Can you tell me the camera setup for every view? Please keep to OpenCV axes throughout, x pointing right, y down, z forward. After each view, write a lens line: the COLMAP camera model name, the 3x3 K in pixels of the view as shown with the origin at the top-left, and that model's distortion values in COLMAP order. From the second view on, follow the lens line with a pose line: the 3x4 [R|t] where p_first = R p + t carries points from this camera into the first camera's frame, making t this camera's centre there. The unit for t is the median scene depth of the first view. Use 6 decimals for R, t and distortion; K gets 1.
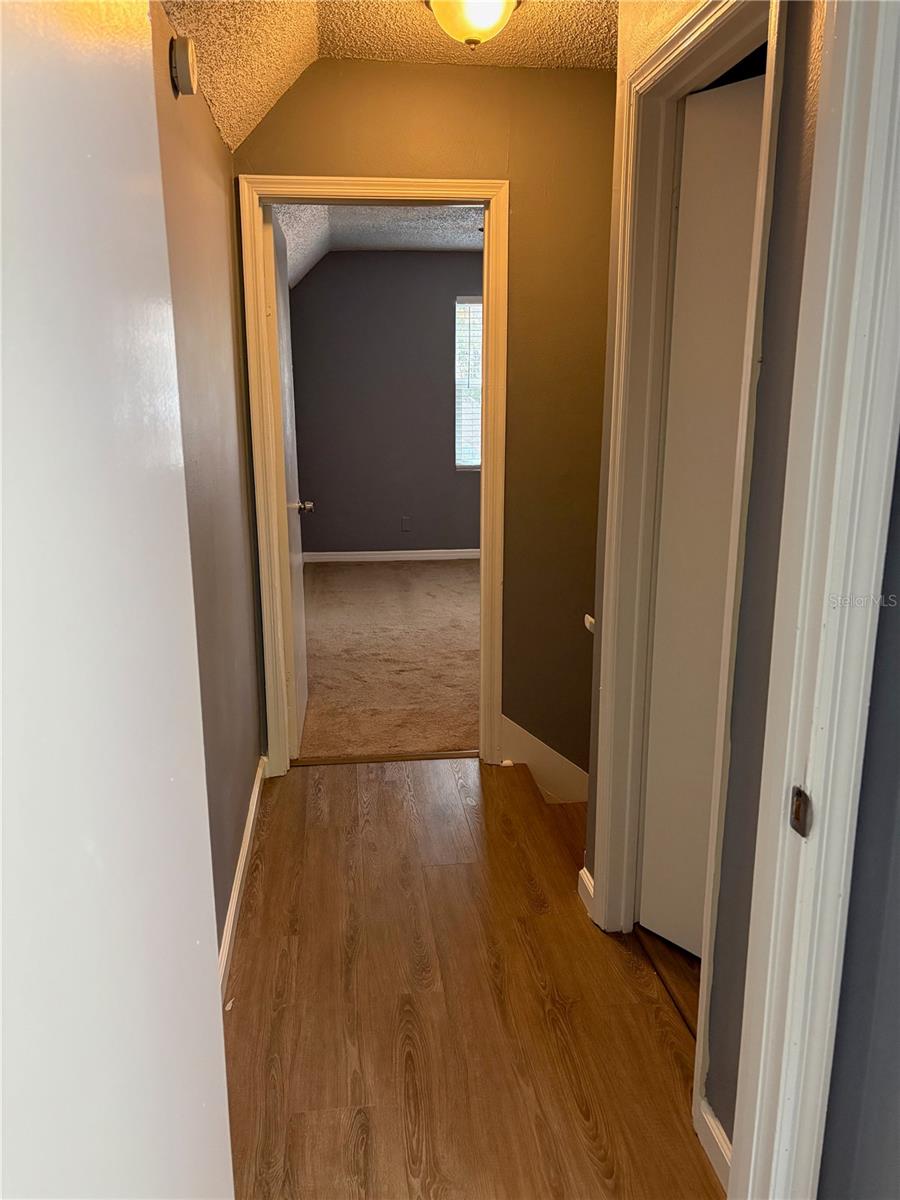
lens RADIAL K [[897.9, 0, 452.0], [0, 897.9, 608.1], [0, 0, 1]] dist [0.014527, 0.000519]
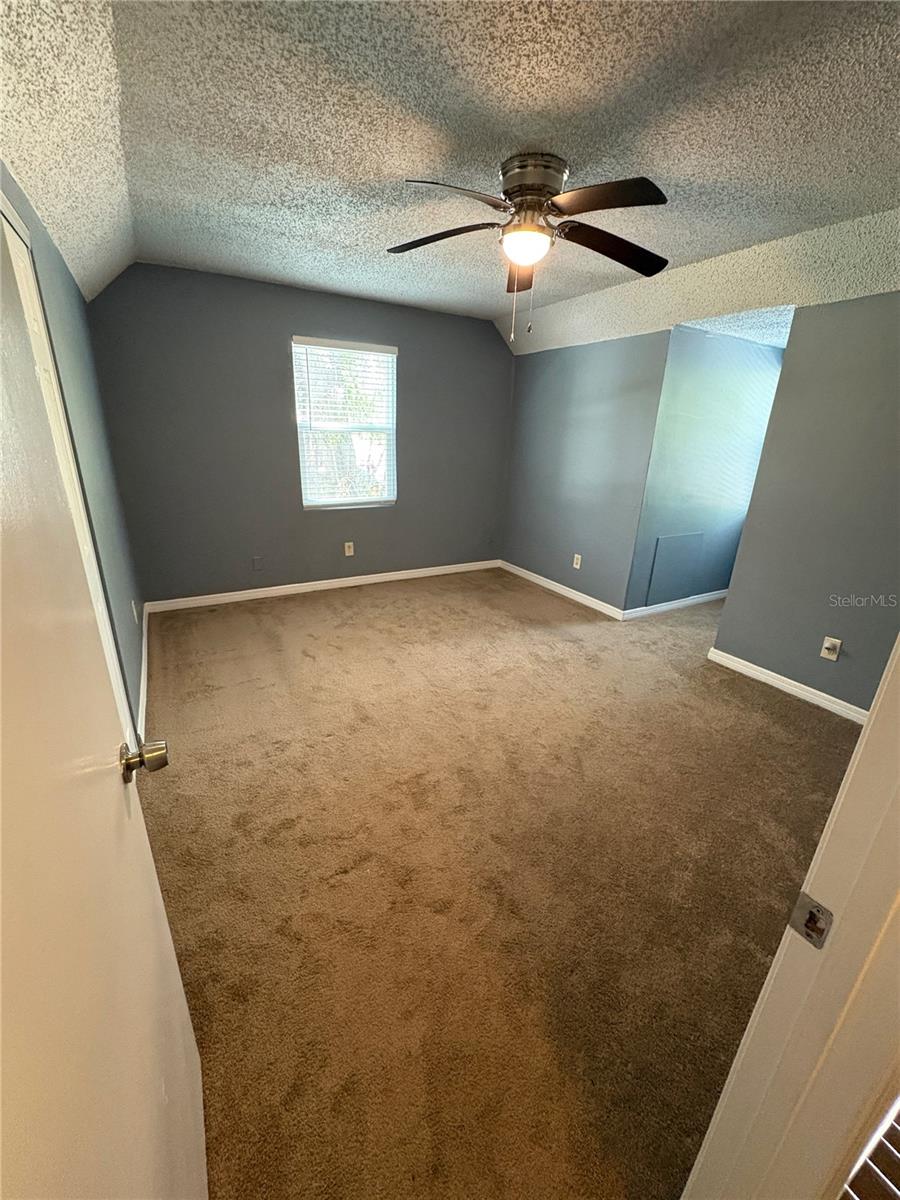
lens RADIAL K [[478.3, 0, 450.4], [0, 478.3, 586.8], [0, 0, 1]] dist [0.007238, -0.000160]
pose [[0.917589, -0.100527, 0.384609, -0.086086], [0.068263, 0.992972, 0.096676, -0.146830], [-0.391625, -0.062454, 0.918003, 0.564422]]
